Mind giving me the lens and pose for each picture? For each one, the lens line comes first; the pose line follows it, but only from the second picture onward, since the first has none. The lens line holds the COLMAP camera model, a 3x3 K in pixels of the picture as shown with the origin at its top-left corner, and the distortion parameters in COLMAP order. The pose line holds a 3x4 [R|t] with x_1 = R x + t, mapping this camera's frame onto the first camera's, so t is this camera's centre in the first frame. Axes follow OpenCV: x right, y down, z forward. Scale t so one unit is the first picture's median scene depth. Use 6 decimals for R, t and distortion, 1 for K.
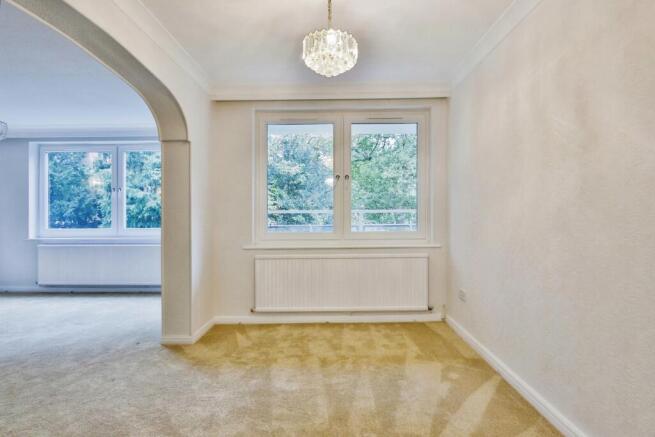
lens RADIAL K [[350.5, 0, 329.6], [0, 350.5, 214.8], [0, 0, 1]] dist [0.000514, 0.000481]
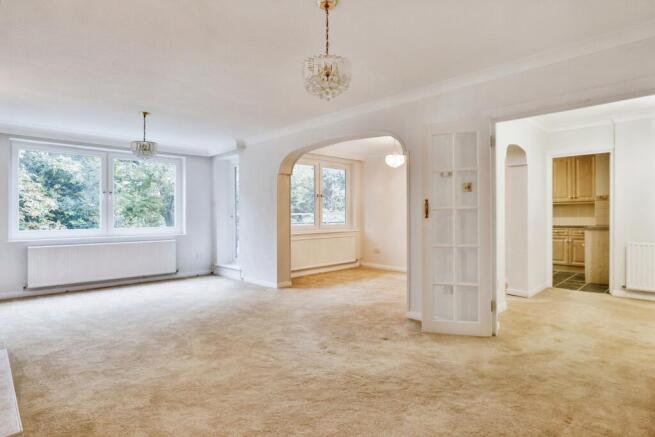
lens RADIAL K [[350.5, 0, 329.6], [0, 350.5, 214.8], [0, 0, 1]] dist [0.000514, 0.000481]
pose [[0.714811, 0.002111, 0.699314, -0.915511], [0.005206, 0.999952, -0.008339, 0.009455], [-0.699298, 0.009601, 0.714766, -0.272669]]
